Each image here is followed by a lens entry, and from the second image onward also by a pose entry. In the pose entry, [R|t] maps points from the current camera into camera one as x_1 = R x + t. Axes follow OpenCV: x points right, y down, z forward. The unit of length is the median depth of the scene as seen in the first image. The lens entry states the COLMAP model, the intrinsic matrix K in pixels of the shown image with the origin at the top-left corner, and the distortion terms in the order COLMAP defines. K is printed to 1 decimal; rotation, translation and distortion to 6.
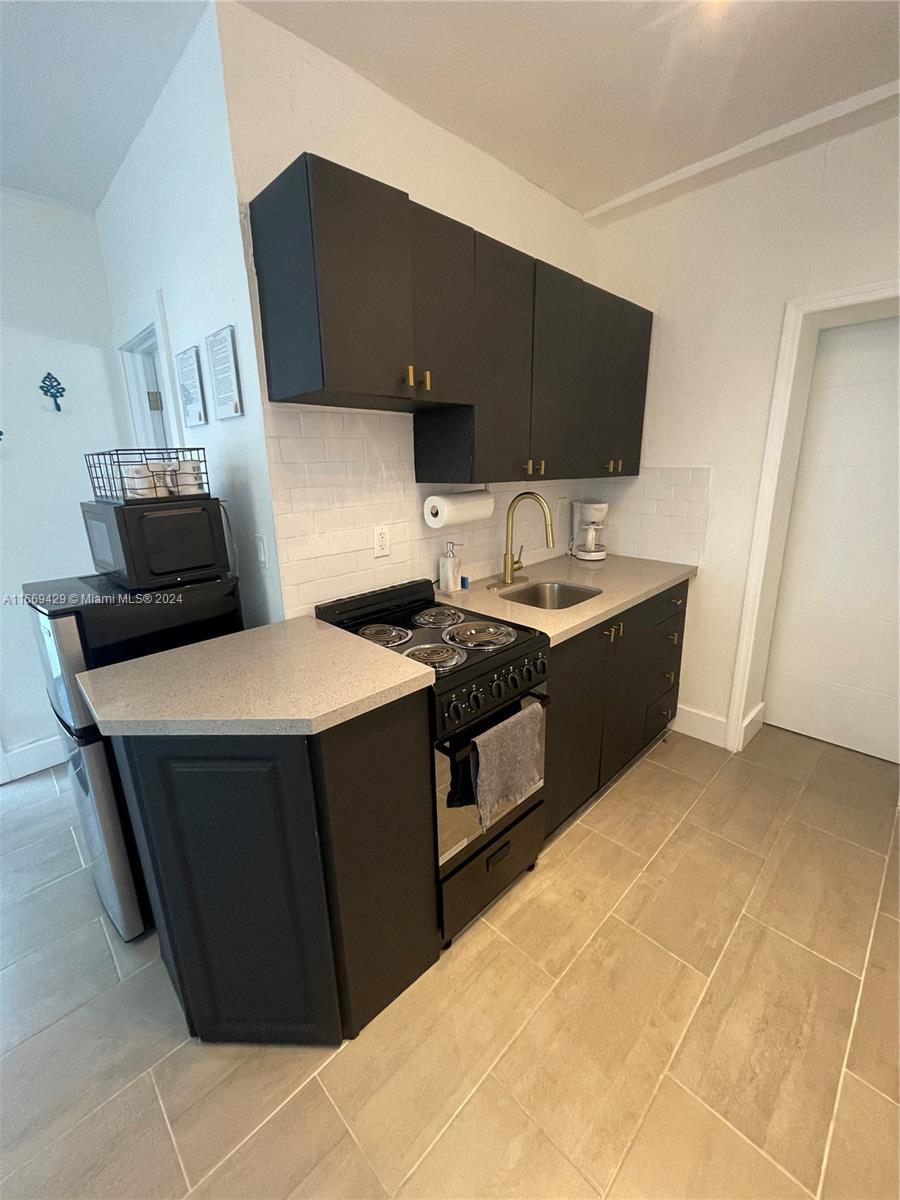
lens RADIAL K [[488.3, 0, 446.6], [0, 488.3, 592.9], [0, 0, 1]] dist [-0.002878, 0.000372]
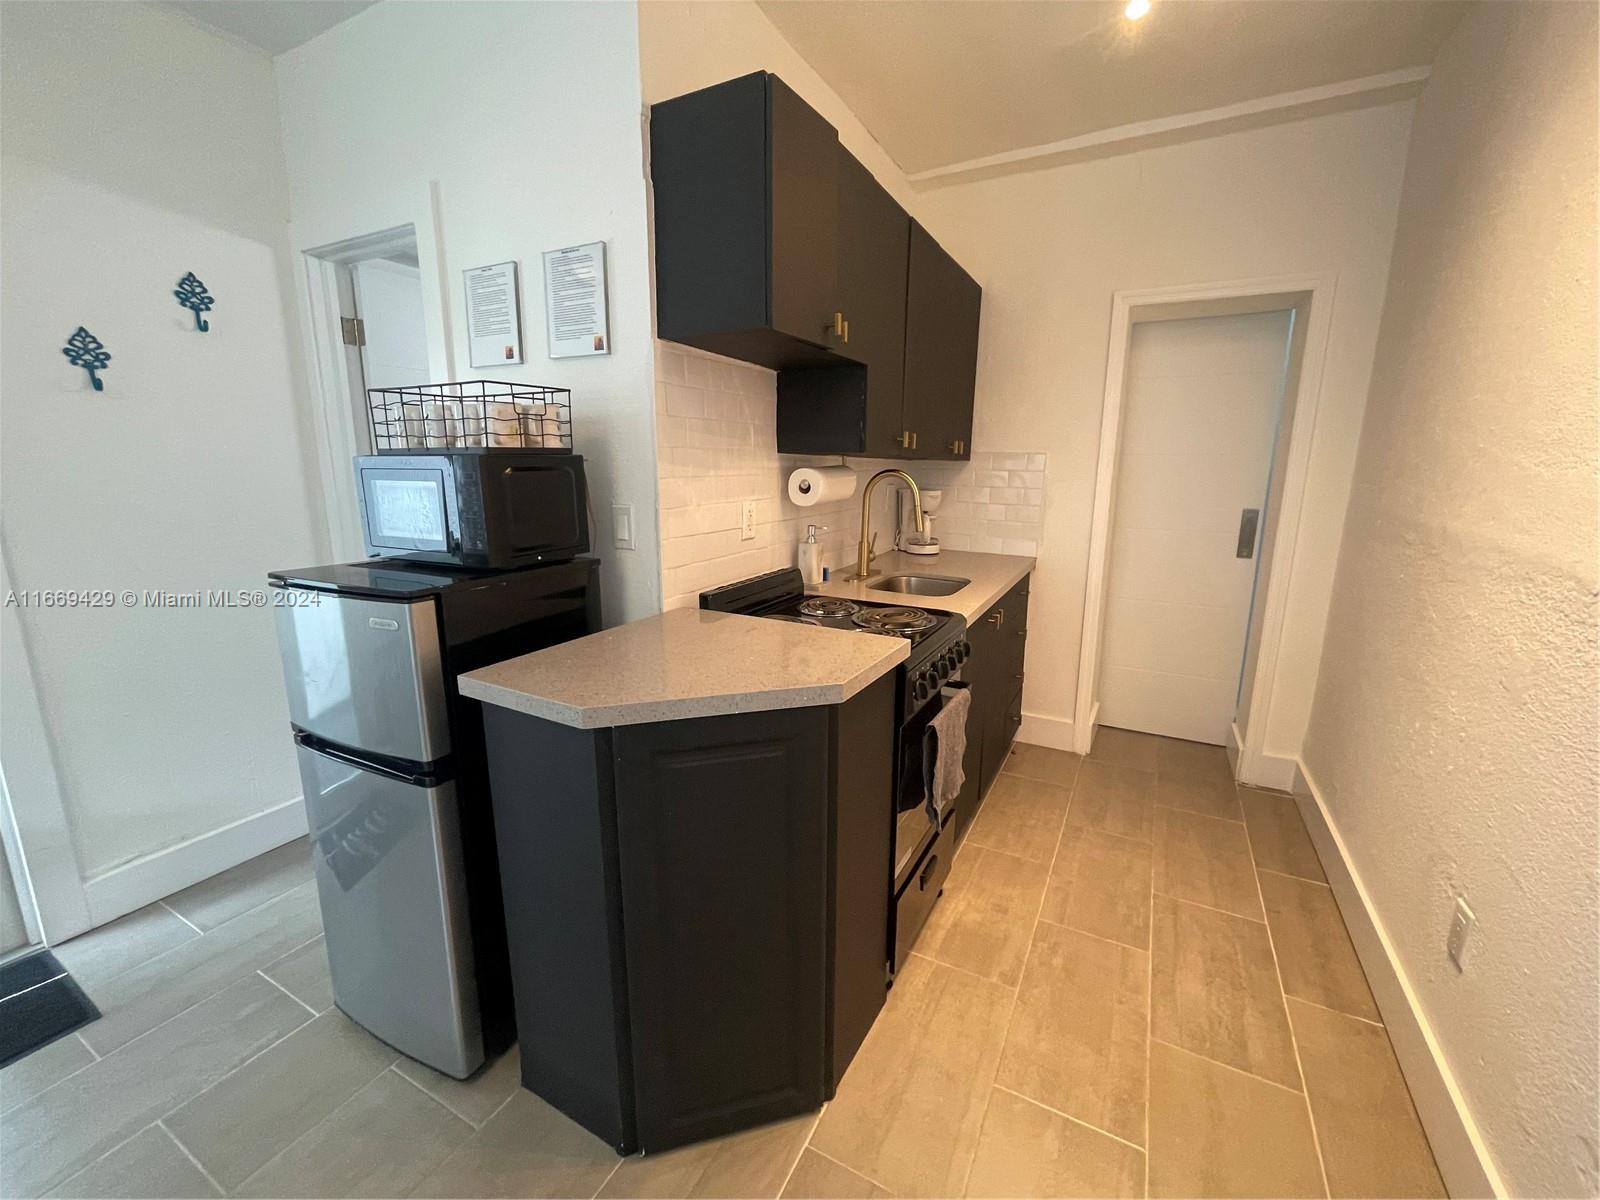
lens RADIAL K [[651.1, 0, 811.8], [0, 651.1, 595.4], [0, 0, 1]] dist [-0.002878, 0.000372]
pose [[0.951214, -0.030447, 0.307024, -0.381438], [0.049944, 0.997189, -0.055846, 0.088854], [-0.304461, 0.068456, 0.950062, -0.066422]]
